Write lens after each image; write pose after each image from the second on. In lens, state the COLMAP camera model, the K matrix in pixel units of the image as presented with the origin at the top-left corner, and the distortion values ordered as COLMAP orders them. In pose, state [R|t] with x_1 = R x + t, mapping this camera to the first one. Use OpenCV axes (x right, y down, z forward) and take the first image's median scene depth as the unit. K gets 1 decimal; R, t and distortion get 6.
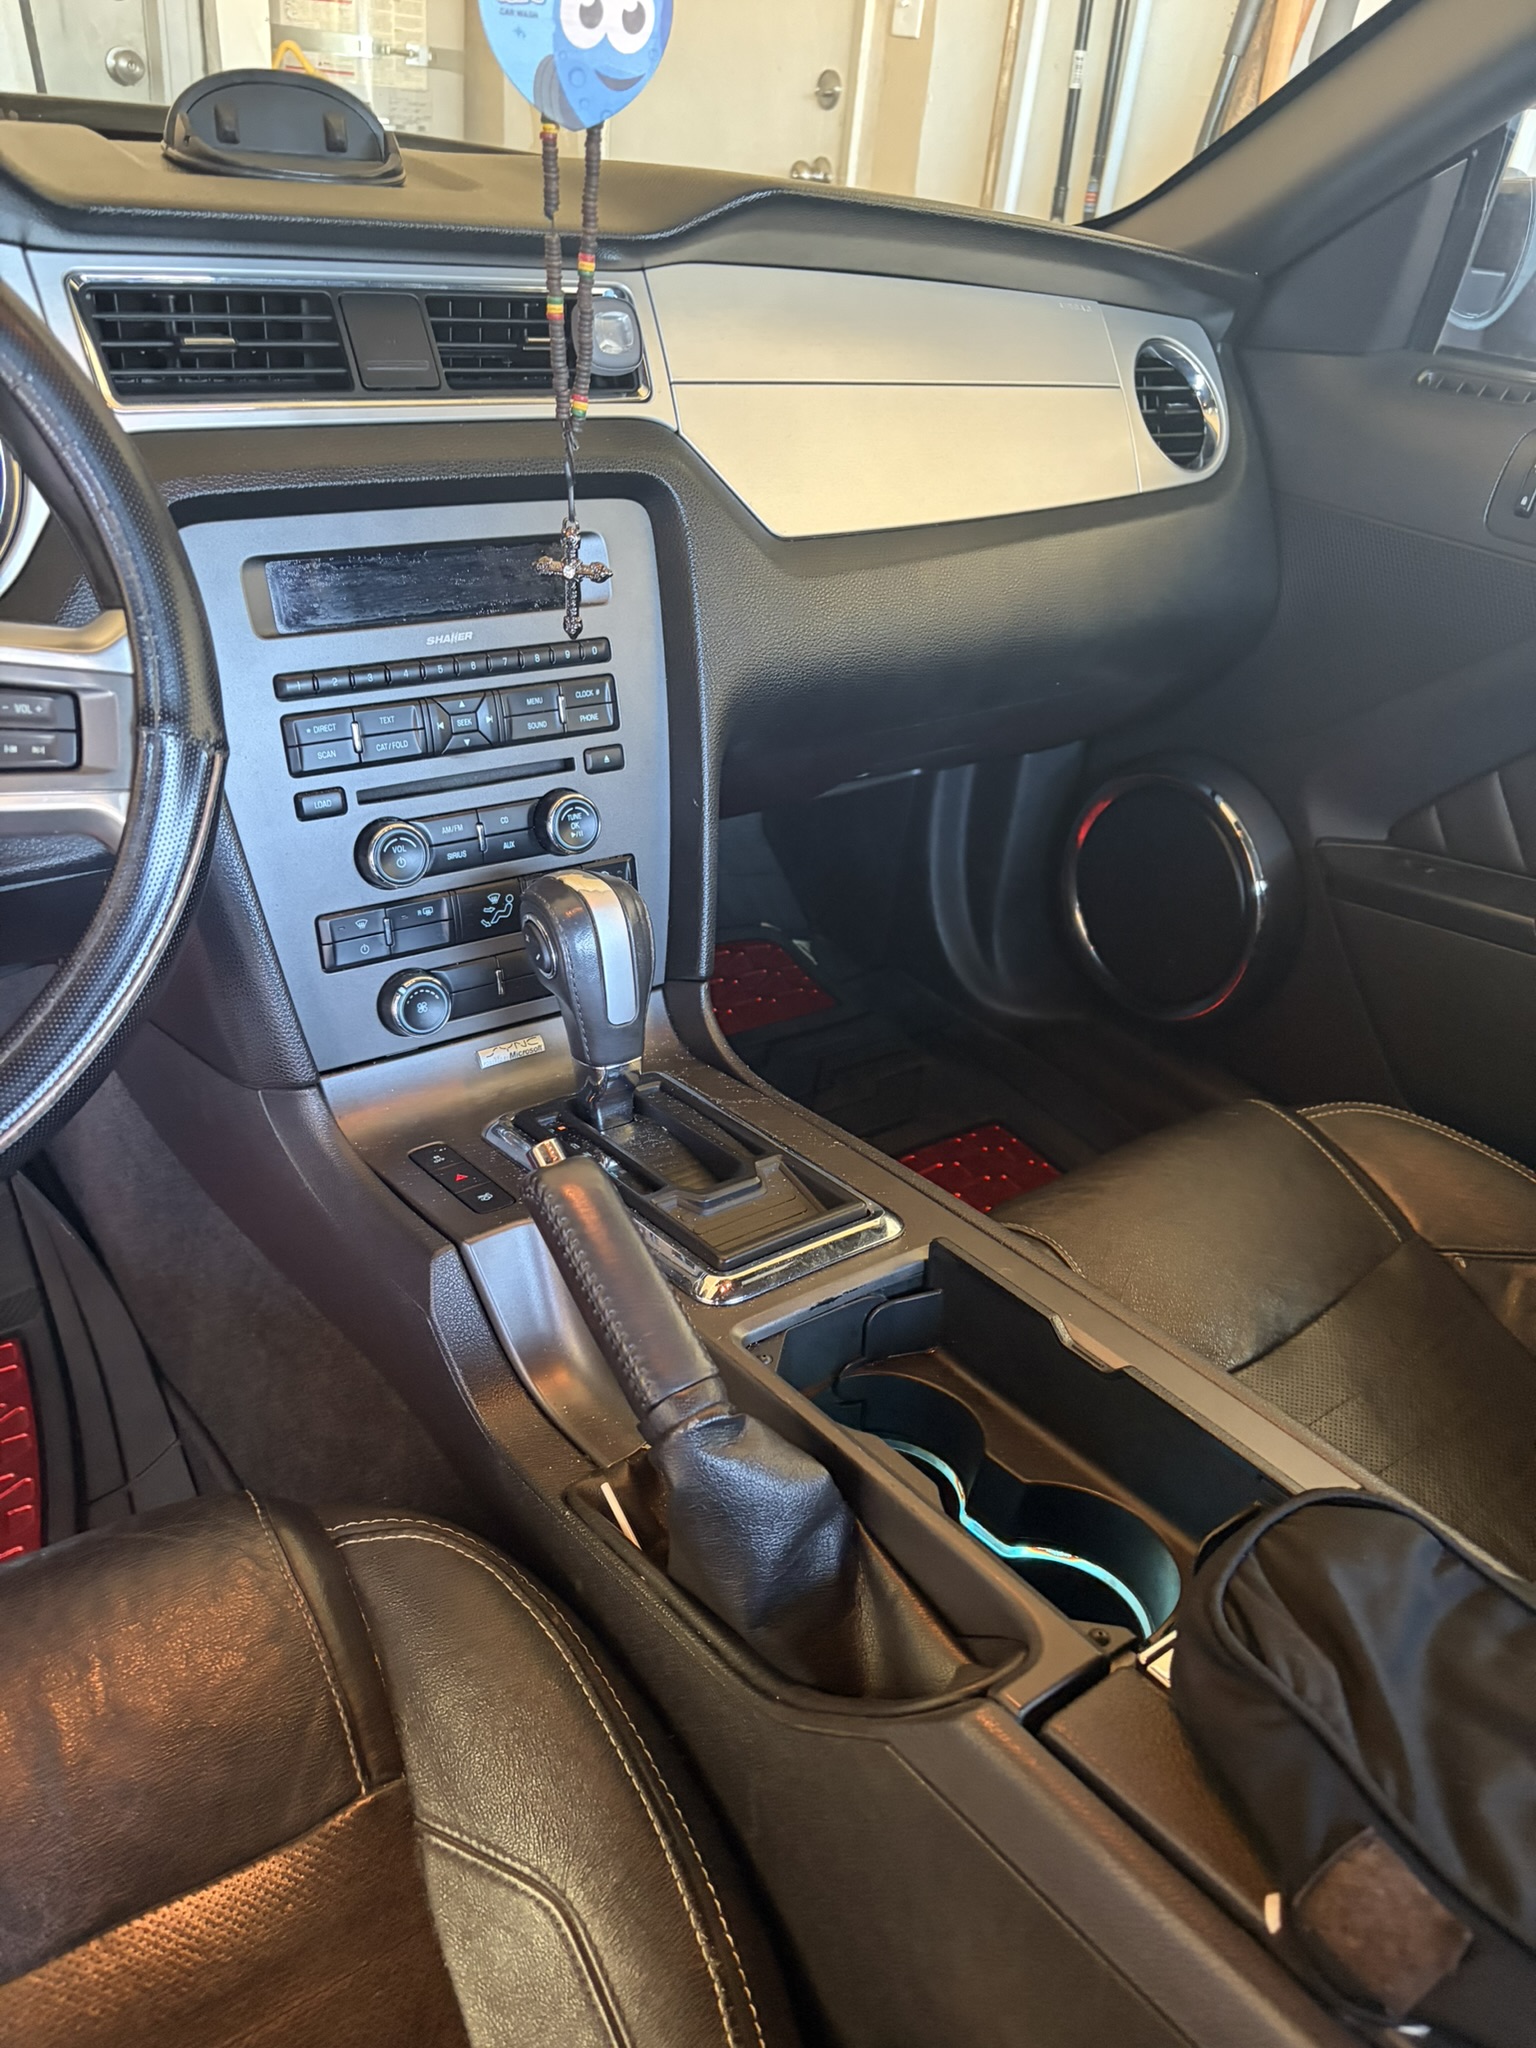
lens RADIAL K [[1509.7, 0, 768.0], [0, 1509.7, 1024.0], [0, 0, 1]] dist [0.045011, -0.049320]
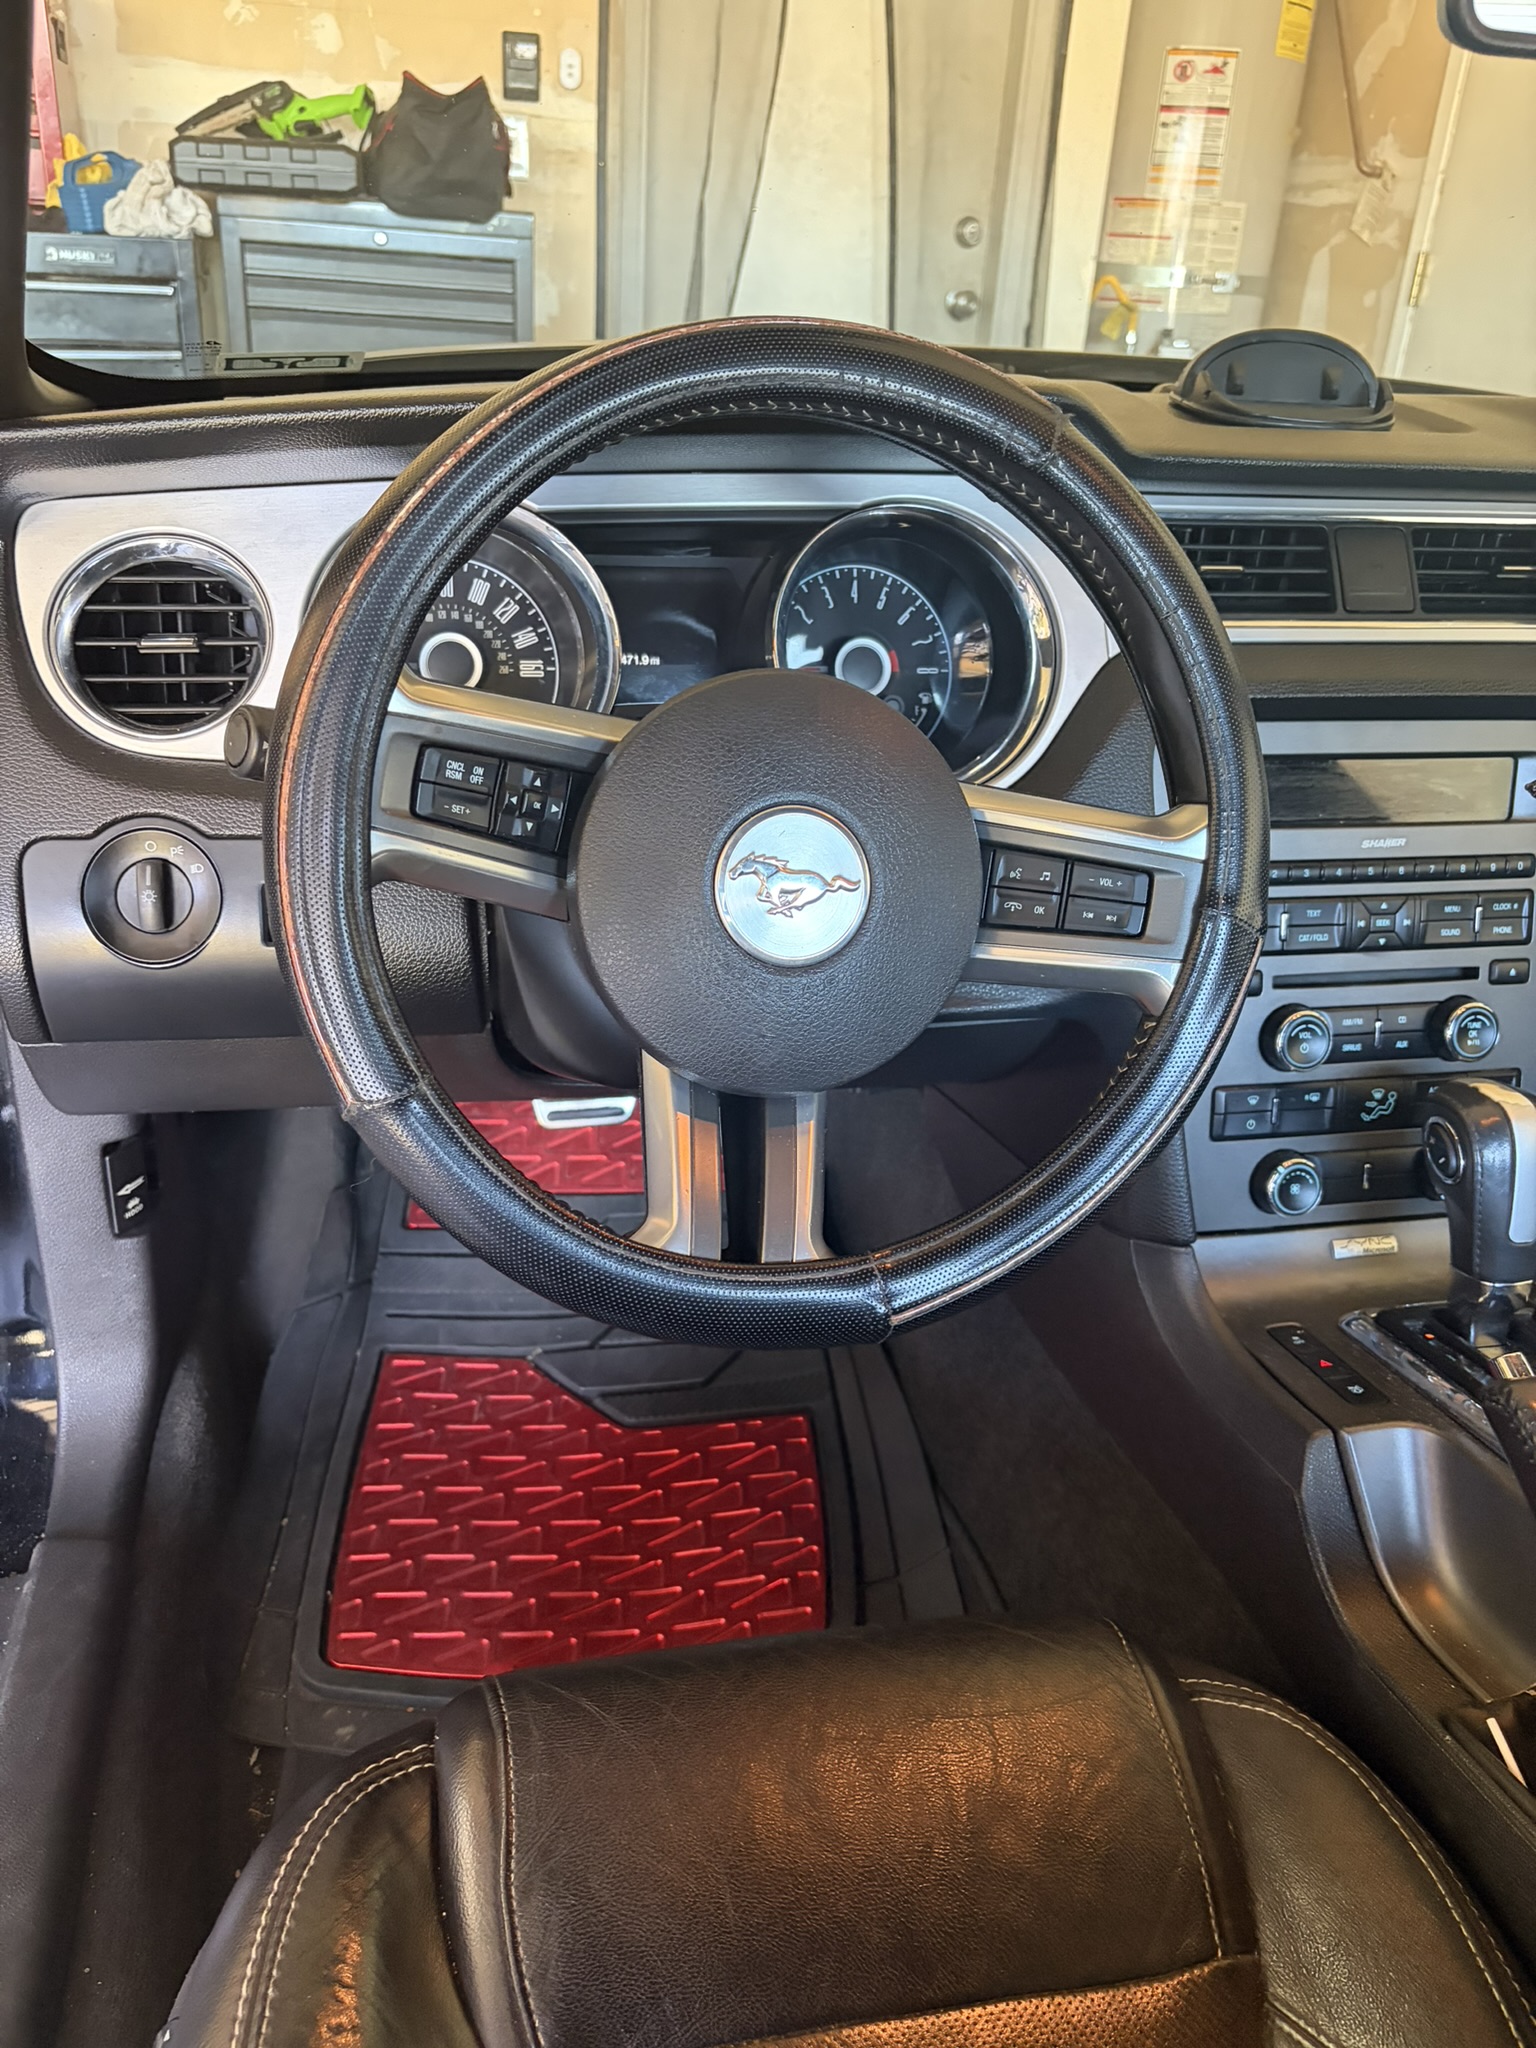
lens RADIAL K [[1529.0, 0, 768.0], [0, 1529.0, 1024.0], [0, 0, 1]] dist [0.043116, -0.048215]
pose [[0.919462, 0.137267, -0.368439, -0.189242], [-0.177175, 0.981194, -0.076596, 0.022586], [0.350996, 0.135705, 0.926491, -0.104830]]
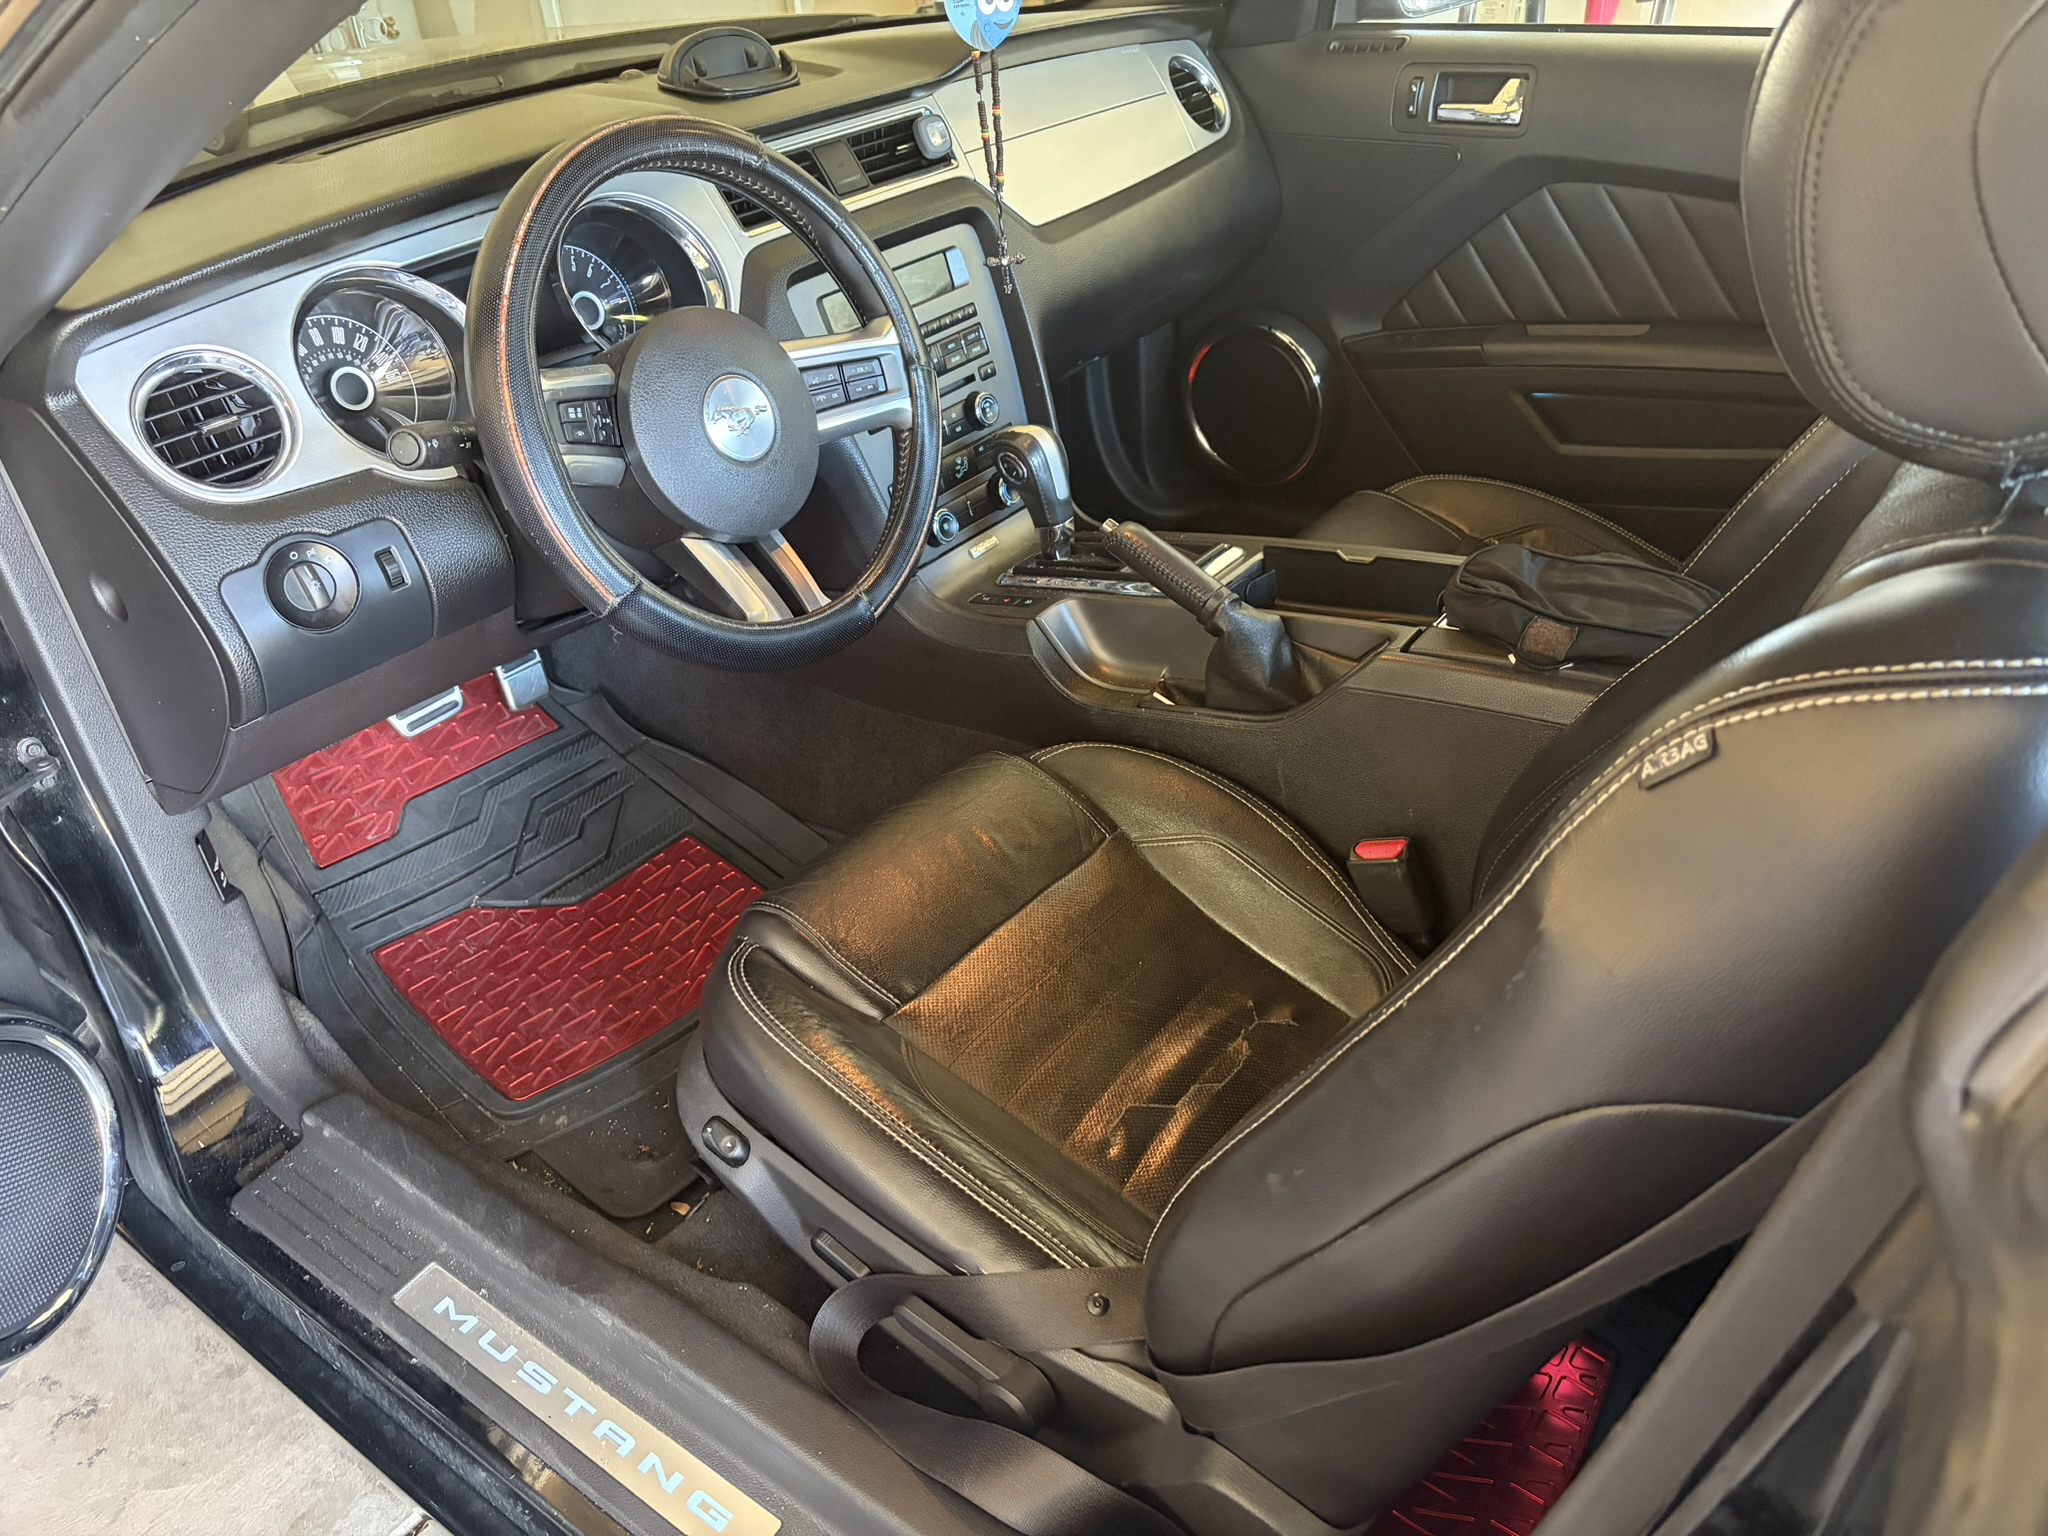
lens RADIAL K [[1529.0, 0, 1024.0], [0, 1529.0, 768.0], [0, 0, 1]] dist [0.043116, -0.048215]
pose [[0.944792, -0.286275, 0.159418, -0.516018], [0.280918, 0.958116, 0.055670, 0.191250], [-0.168678, -0.007813, 0.985640, -0.819271]]
